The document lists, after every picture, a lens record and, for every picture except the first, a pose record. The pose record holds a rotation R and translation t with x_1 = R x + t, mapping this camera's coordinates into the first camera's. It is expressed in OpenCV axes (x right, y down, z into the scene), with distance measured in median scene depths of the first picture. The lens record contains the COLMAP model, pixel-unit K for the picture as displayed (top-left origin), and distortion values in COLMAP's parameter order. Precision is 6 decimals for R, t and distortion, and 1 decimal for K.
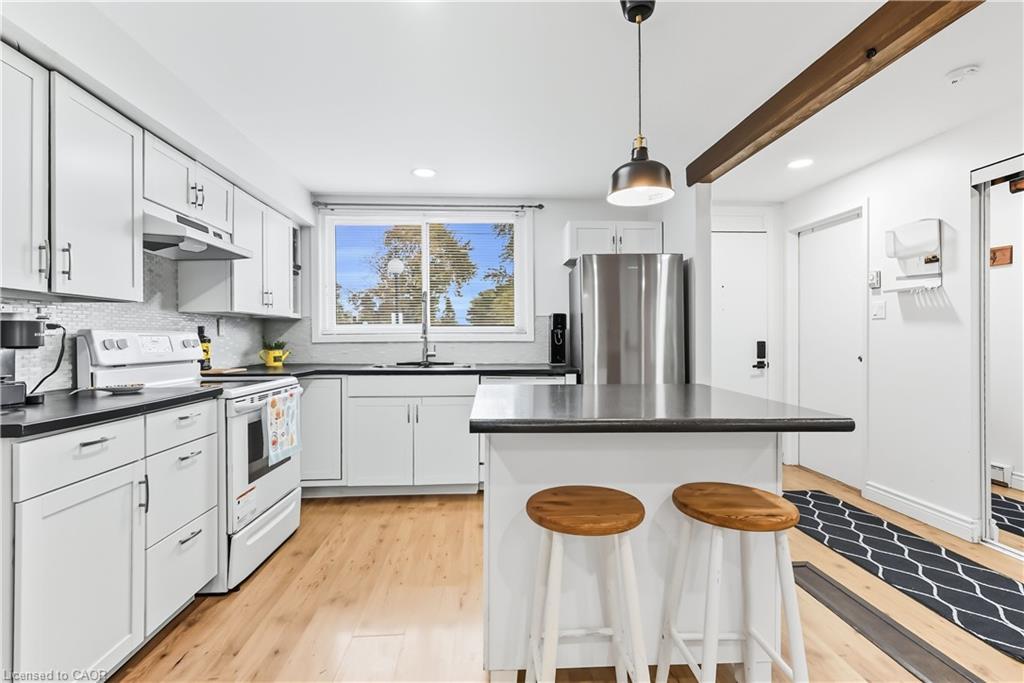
lens RADIAL K [[481.2, 0, 511.3], [0, 481.2, 338.6], [0, 0, 1]] dist [0.002635, 0.000301]
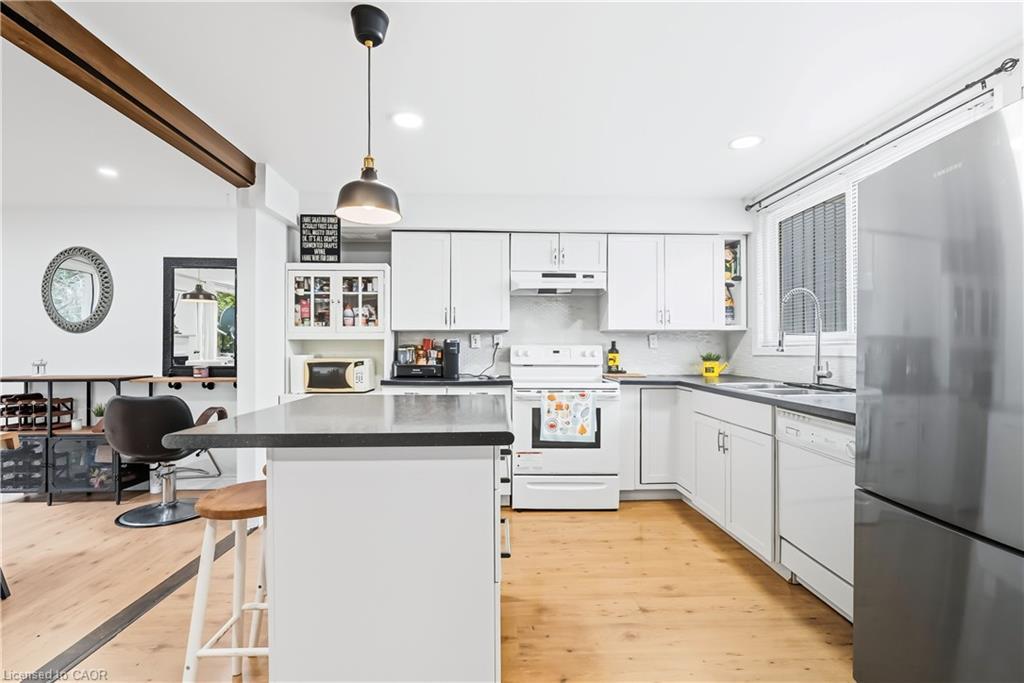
lens RADIAL K [[477.4, 0, 513.7], [0, 477.4, 349.1], [0, 0, 1]] dist [-0.002213, 0.000598]
pose [[-0.015961, 0.003005, -0.999868, 0.608475], [-0.002241, 0.999993, 0.003042, -0.005913], [0.999870, 0.002289, -0.015955, 0.629664]]
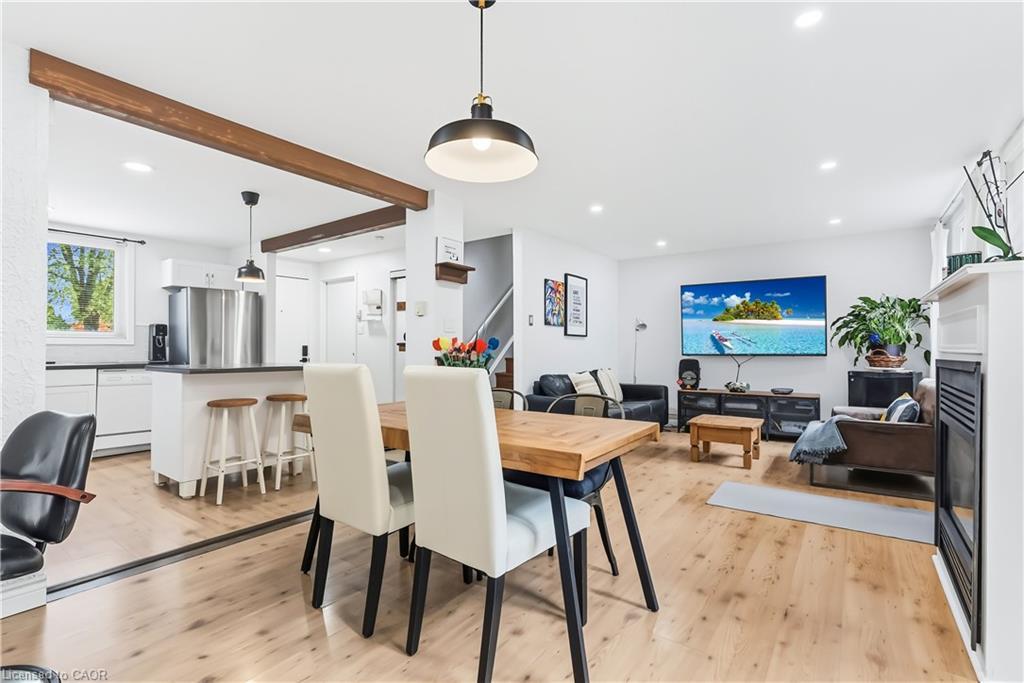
lens RADIAL K [[468.7, 0, 509.7], [0, 468.7, 340.9], [0, 0, 1]] dist [-0.002997, -0.000267]
pose [[0.639109, 0.011834, 0.769025, -0.315670], [-0.001484, 0.999899, -0.014154, 0.014237], [-0.769115, 0.007904, 0.639062, -0.668855]]
